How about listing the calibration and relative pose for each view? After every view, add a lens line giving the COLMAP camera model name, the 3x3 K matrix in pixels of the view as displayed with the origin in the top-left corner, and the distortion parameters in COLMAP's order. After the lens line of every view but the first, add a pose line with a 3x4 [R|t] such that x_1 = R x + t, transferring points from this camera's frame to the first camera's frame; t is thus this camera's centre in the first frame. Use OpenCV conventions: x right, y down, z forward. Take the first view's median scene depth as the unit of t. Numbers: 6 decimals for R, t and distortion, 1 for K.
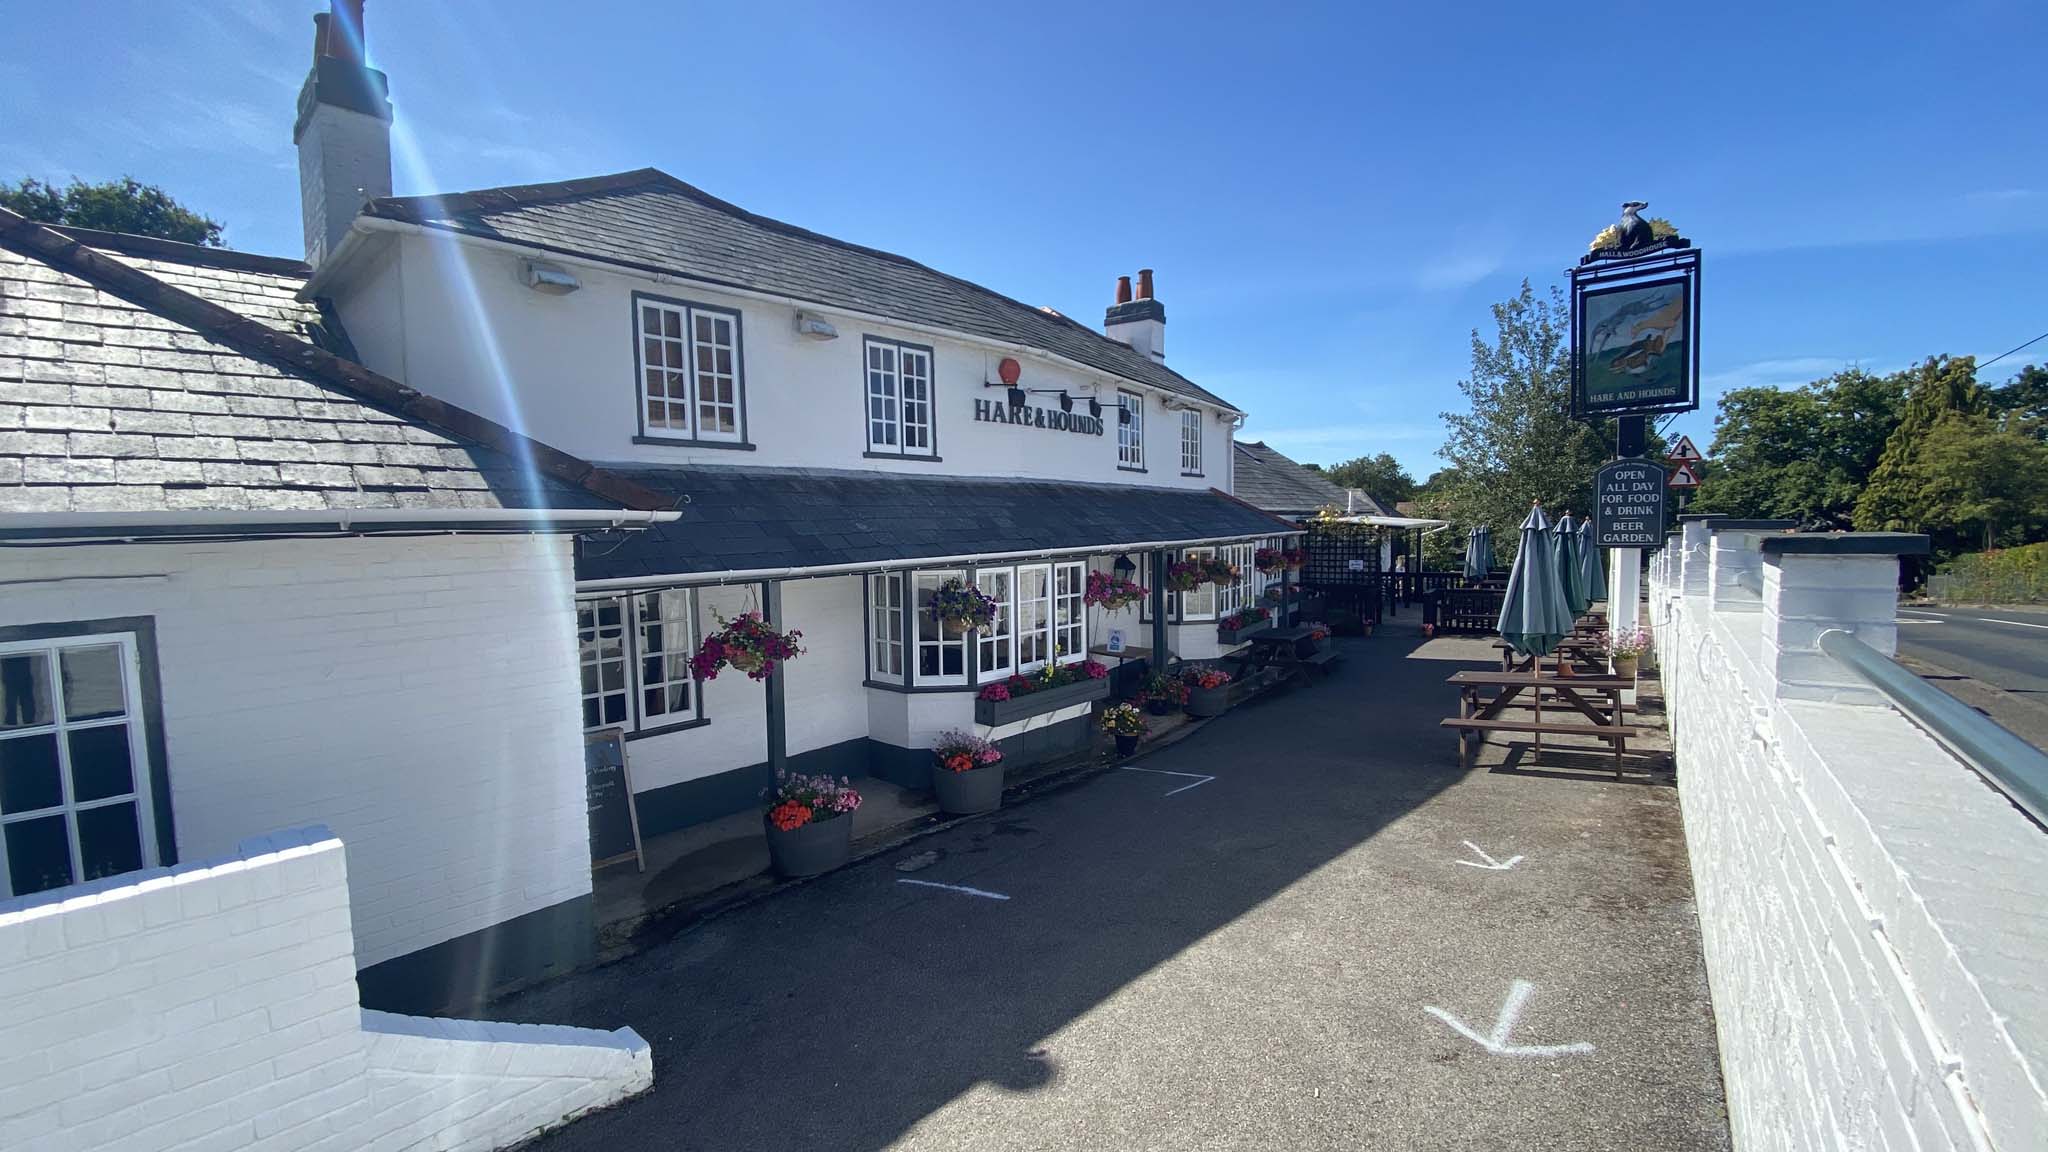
lens RADIAL K [[824.1, 0, 1024.0], [0, 824.1, 576.0], [0, 0, 1]] dist [0.061924, -0.060010]
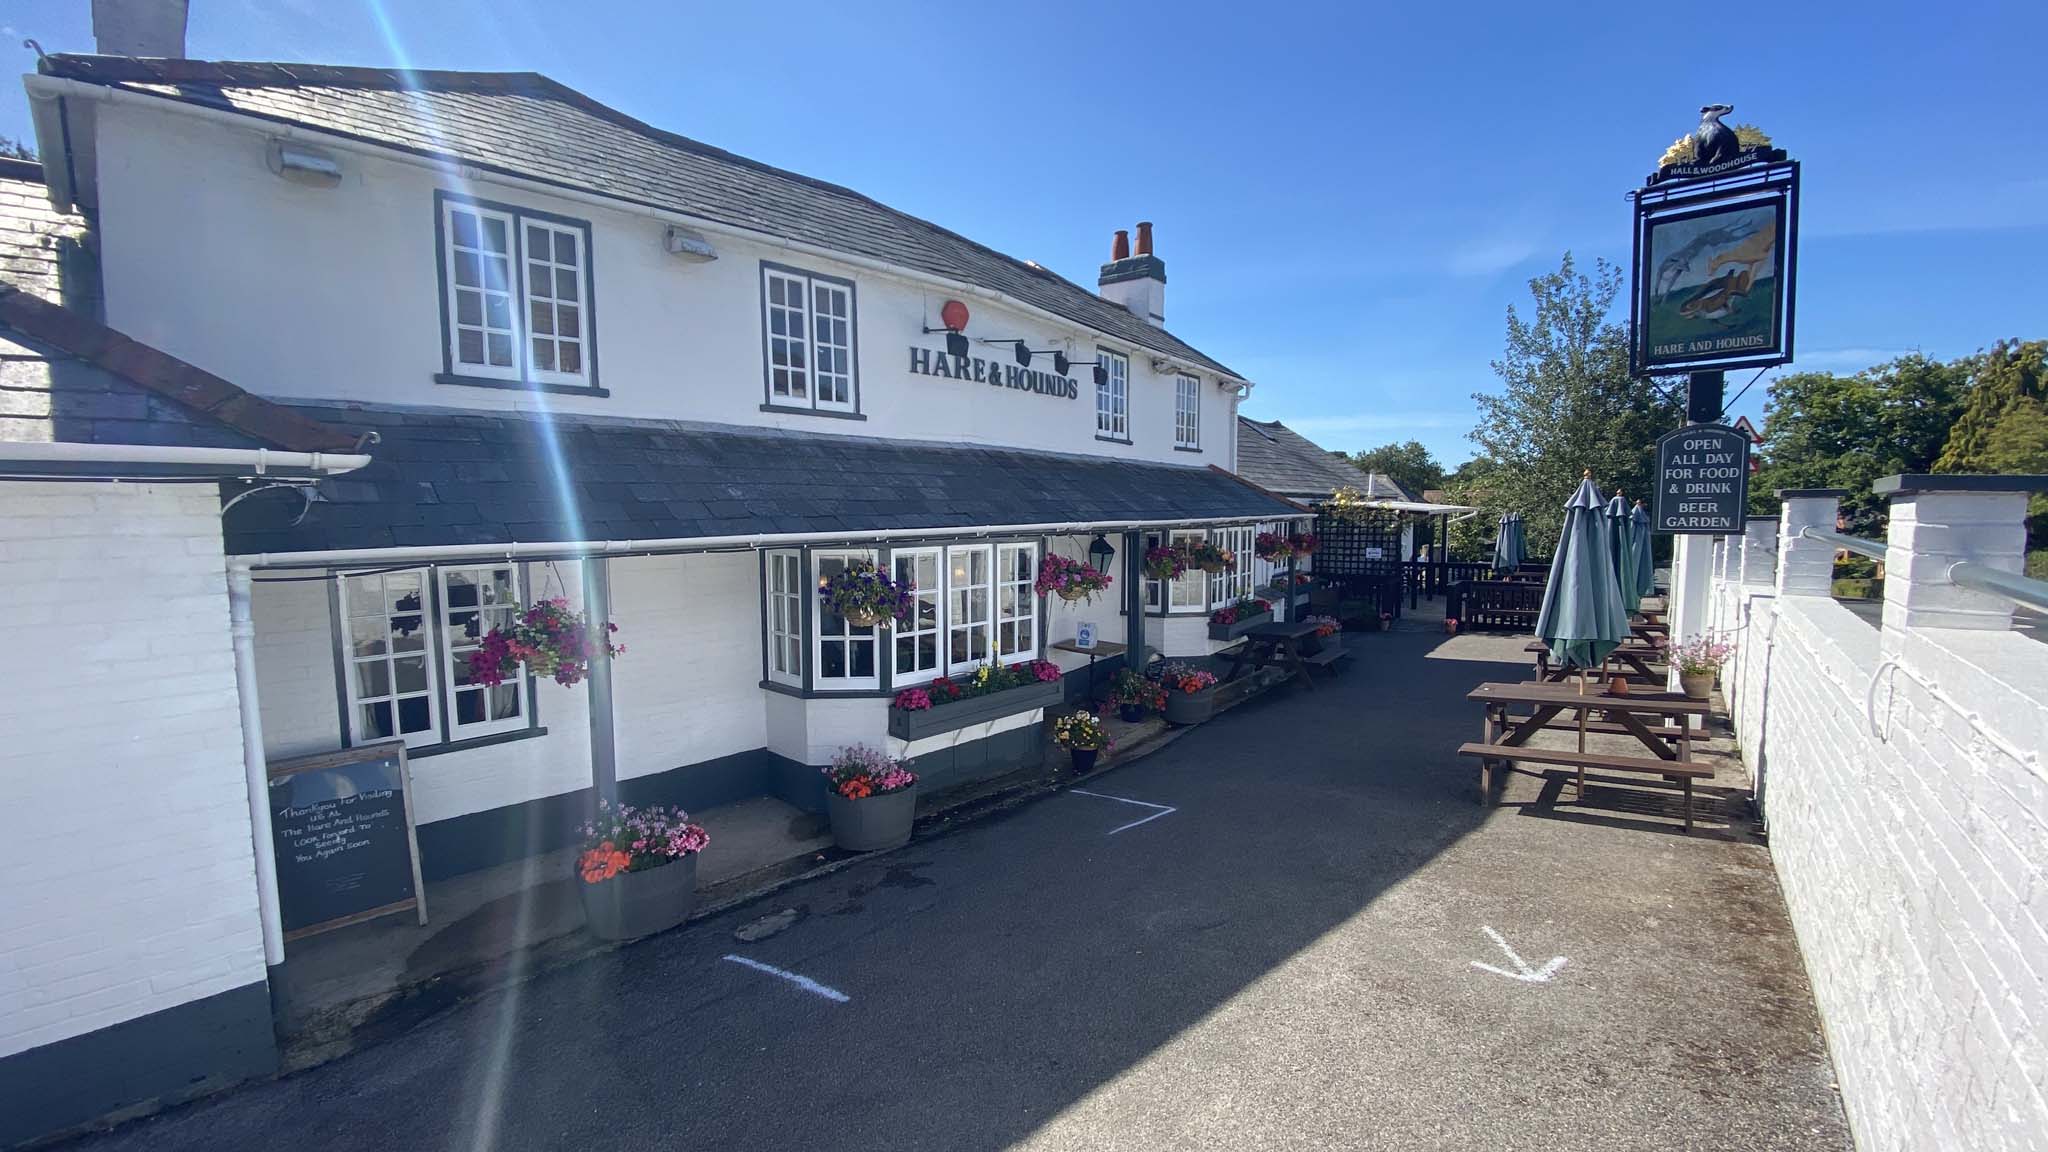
lens RADIAL K [[823.5, 0, 1023.2], [0, 823.5, 578.7], [0, 0, 1]] dist [0.043266, -0.038798]
pose [[0.999497, 0.014766, -0.028083, 0.093636], [-0.014171, 0.999674, 0.021253, 0.002101], [0.028388, -0.020845, 0.999380, 0.178785]]
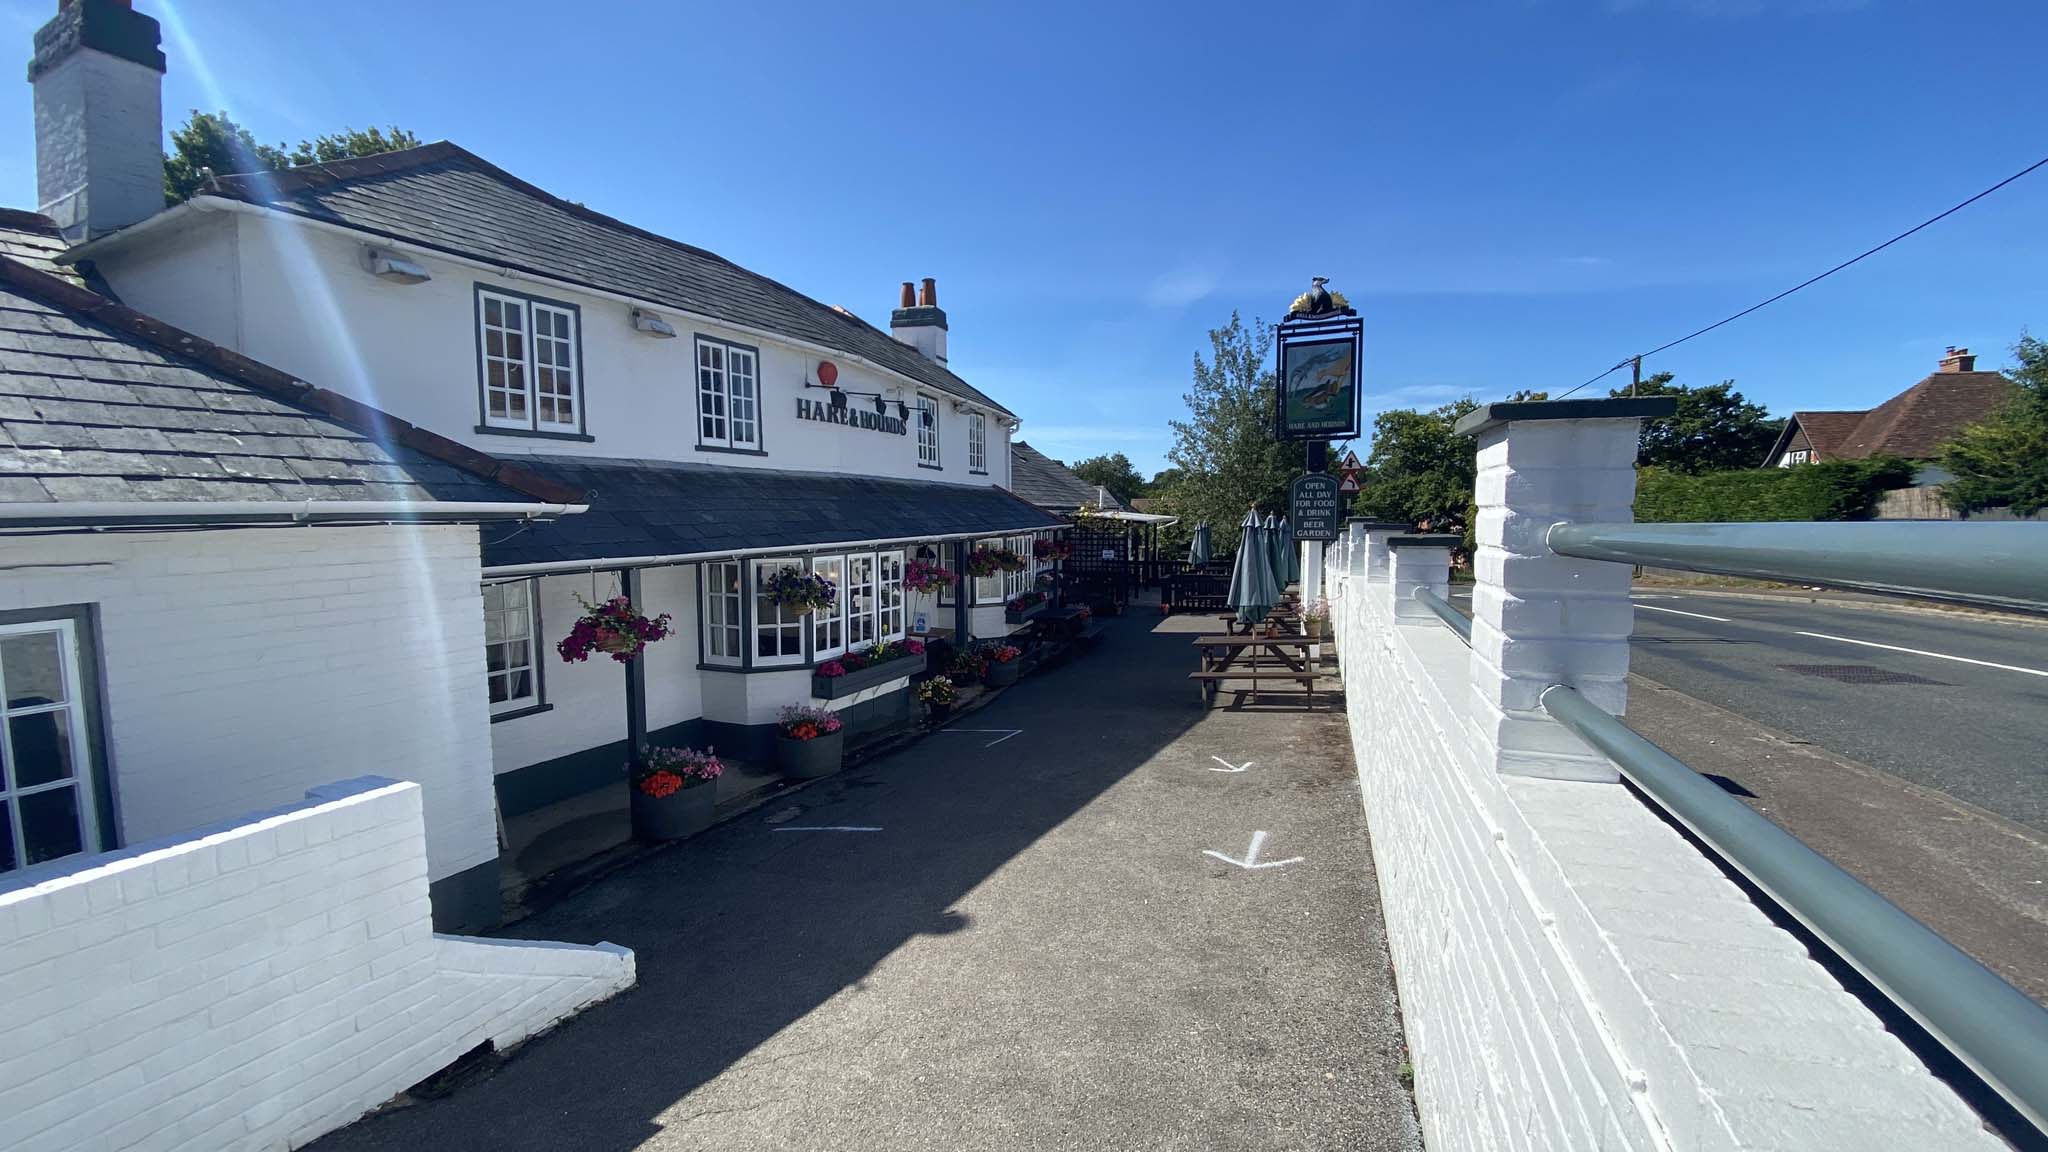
lens RADIAL K [[823.5, 0, 1023.2], [0, 823.5, 578.7], [0, 0, 1]] dist [0.043266, -0.038798]
pose [[0.957158, -0.009407, 0.289412, -0.103444], [0.004828, 0.999852, 0.016531, 0.002841], [-0.289524, -0.014425, 0.957062, -0.127792]]
